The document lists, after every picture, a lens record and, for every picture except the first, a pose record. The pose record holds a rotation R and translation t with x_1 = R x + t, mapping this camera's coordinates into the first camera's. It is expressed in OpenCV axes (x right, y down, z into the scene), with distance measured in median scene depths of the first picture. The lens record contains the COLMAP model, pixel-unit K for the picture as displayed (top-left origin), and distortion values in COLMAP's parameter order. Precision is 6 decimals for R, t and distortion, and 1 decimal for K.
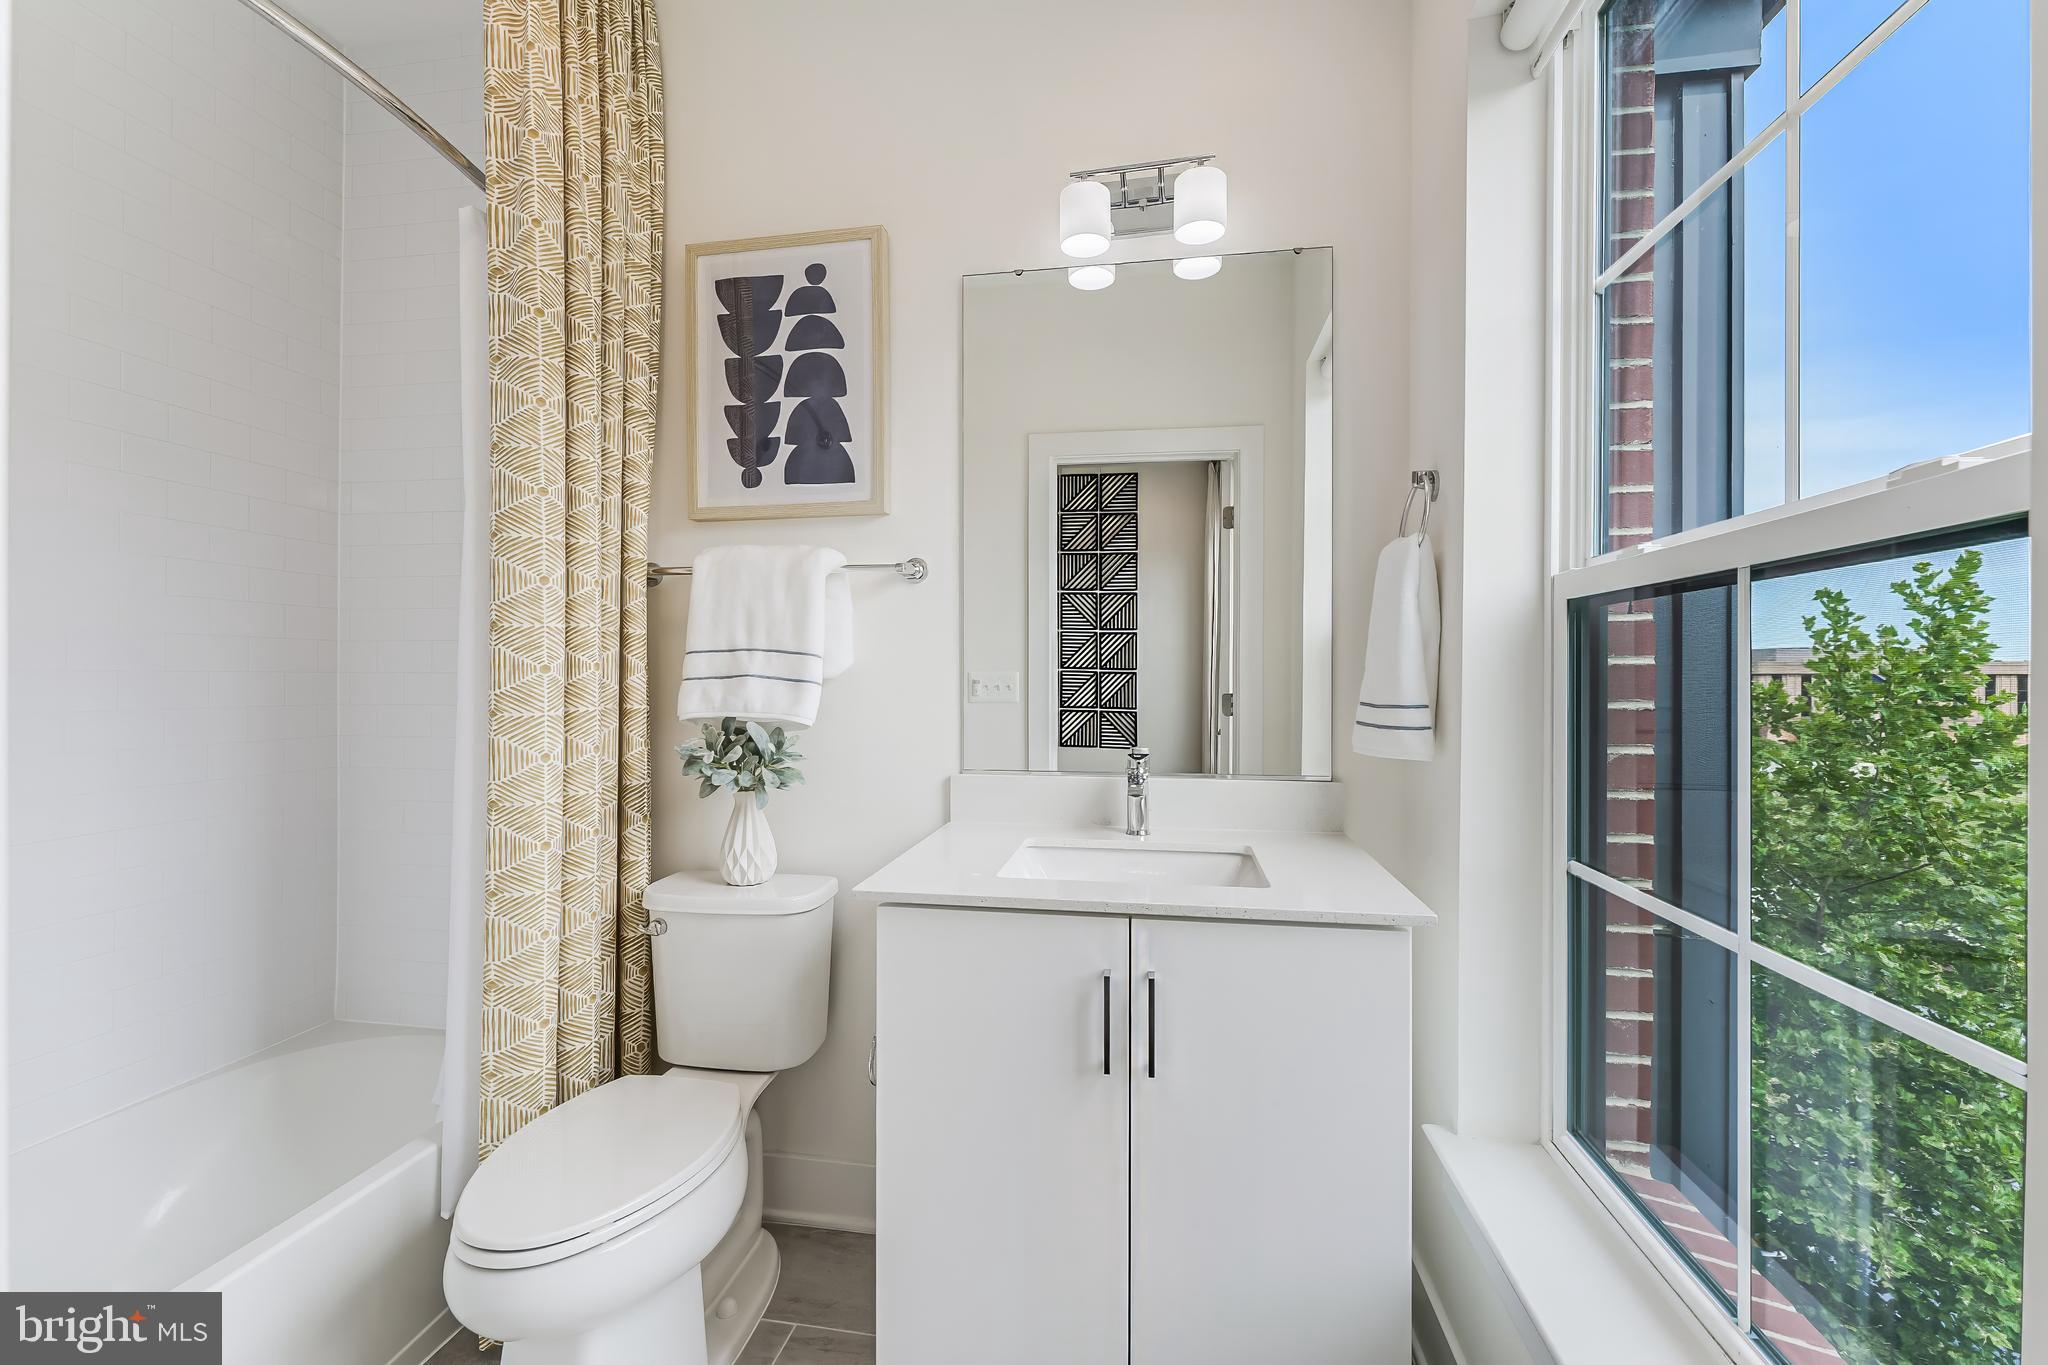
lens RADIAL K [[823.5, 0, 1022.9], [0, 823.5, 679.3], [0, 0, 1]] dist [-0.000314, -0.000024]
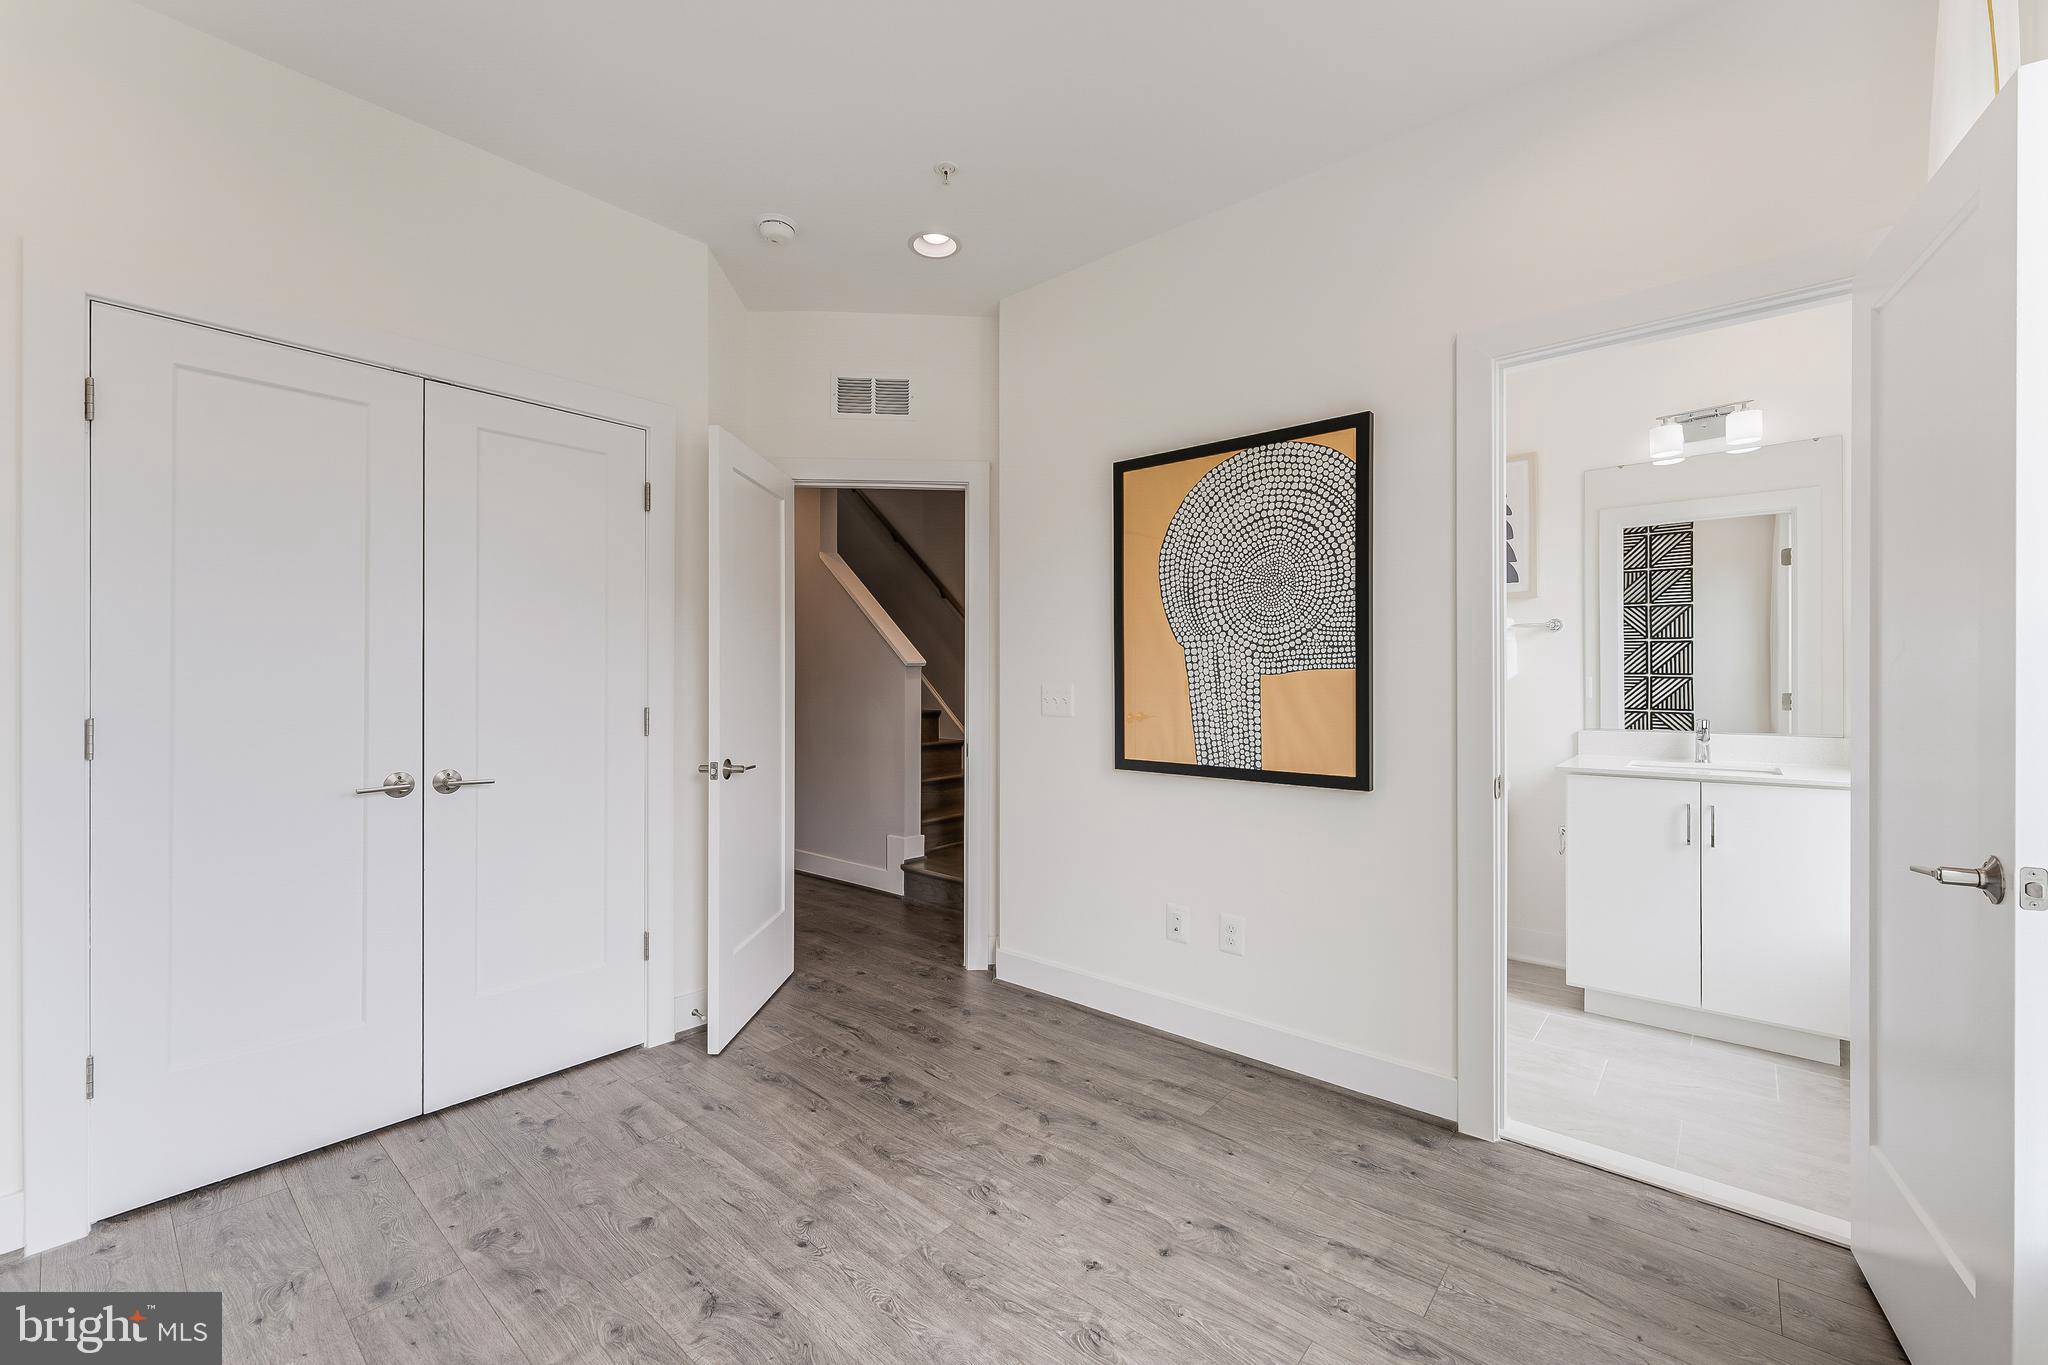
lens RADIAL K [[823.5, 0, 1024.8], [0, 823.5, 682.5], [0, 0, 1]] dist [-0.000314, -0.000024]
pose [[0.858945, -0.002287, -0.512063, -0.209953], [-0.000046, 0.999990, -0.004545, 0.012433], [0.512068, 0.003928, 0.858936, -1.303028]]
